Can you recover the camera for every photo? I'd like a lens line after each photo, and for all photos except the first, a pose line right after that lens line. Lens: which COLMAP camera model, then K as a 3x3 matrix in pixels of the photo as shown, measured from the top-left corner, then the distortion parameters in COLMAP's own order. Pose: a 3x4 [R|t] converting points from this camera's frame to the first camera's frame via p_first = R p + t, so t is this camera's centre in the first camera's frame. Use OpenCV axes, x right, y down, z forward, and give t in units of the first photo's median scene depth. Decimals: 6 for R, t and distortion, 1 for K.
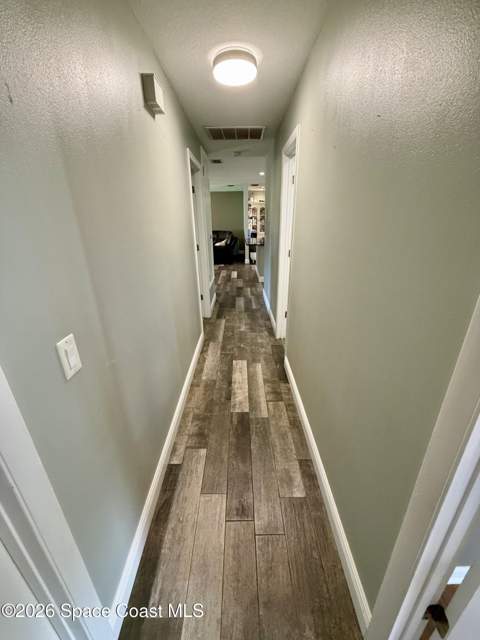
lens RADIAL K [[255.7, 0, 241.9], [0, 255.7, 319.8], [0, 0, 1]] dist [-0.000806, -0.000216]
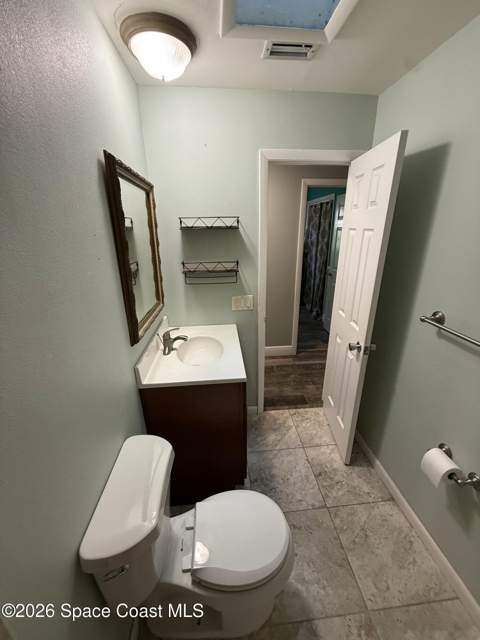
lens RADIAL K [[255.7, 0, 241.9], [0, 255.7, 319.8], [0, 0, 1]] dist [-0.000806, -0.000216]
pose [[0.091390, 0.352040, -0.931513, 0.985640], [-0.364441, 0.882356, 0.297708, -0.364663], [0.926731, 0.312274, 0.208936, 0.719925]]
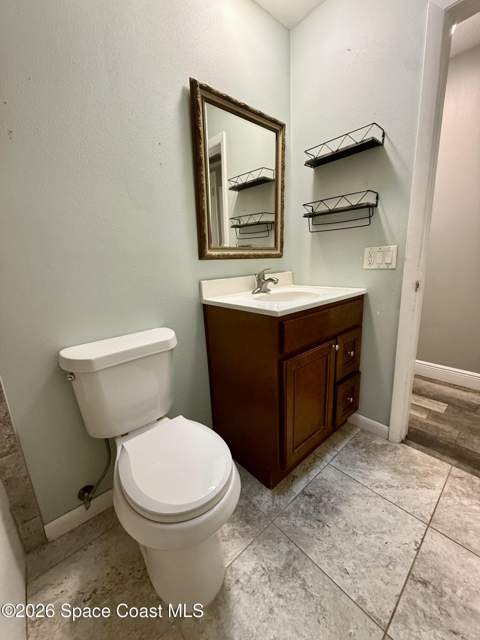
lens RADIAL K [[255.7, 0, 241.9], [0, 255.7, 319.8], [0, 0, 1]] dist [-0.000806, -0.000216]
pose [[-0.755522, 0.196298, -0.625023, 0.827793], [-0.194840, 0.843555, 0.500453, -0.281034], [0.625479, 0.499883, -0.599077, 1.081912]]
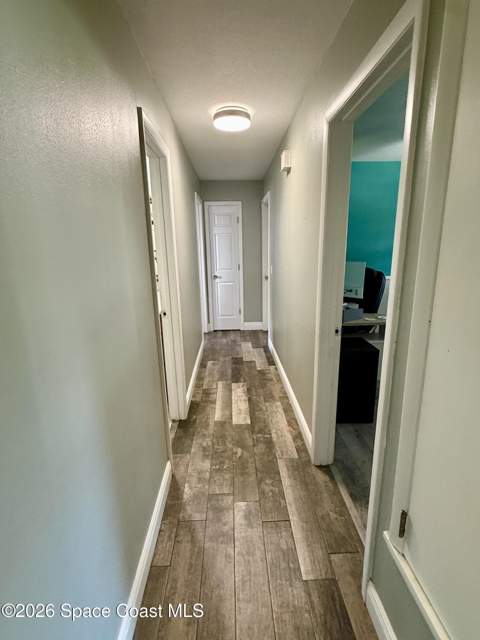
lens RADIAL K [[315.4, 0, 240.0], [0, 315.4, 320.0], [0, 0, 1]] dist [0.000337, -0.000218]
pose [[-0.999051, 0.040742, -0.015426, -0.002086], [0.023971, 0.809778, 0.586246, -0.715318], [0.036377, 0.585320, -0.809986, 1.783622]]
